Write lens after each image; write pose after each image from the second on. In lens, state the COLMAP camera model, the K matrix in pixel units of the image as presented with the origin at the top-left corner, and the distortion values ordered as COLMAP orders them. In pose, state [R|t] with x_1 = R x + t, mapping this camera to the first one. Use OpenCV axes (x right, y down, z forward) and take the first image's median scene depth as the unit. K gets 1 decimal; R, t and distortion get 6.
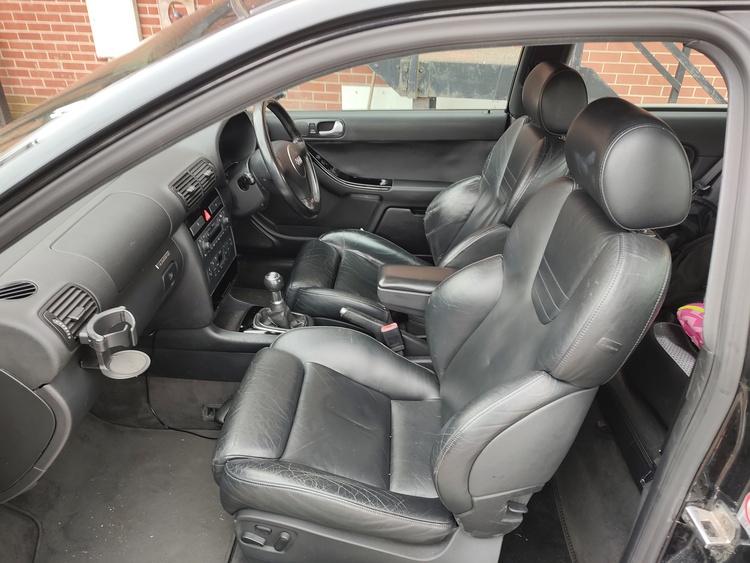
lens RADIAL K [[562.2, 0, 375.0], [0, 562.2, 281.5], [0, 0, 1]] dist [0.126272, -0.181268]
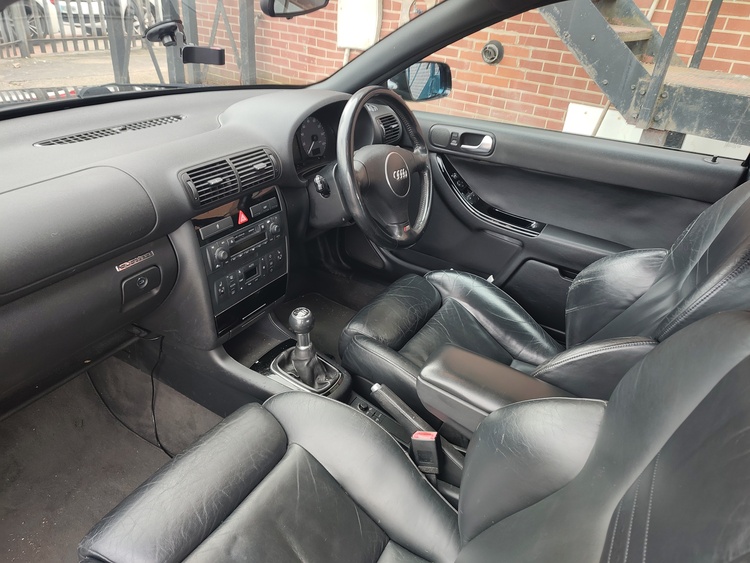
lens RADIAL K [[541.9, 0, 372.8], [0, 541.9, 275.1], [0, 0, 1]] dist [0.012481, -0.005040]
pose [[0.878455, 0.265956, -0.396969, 0.135824], [-0.272330, 0.961312, 0.041406, -0.086860], [0.392623, 0.071733, 0.916898, 0.273262]]
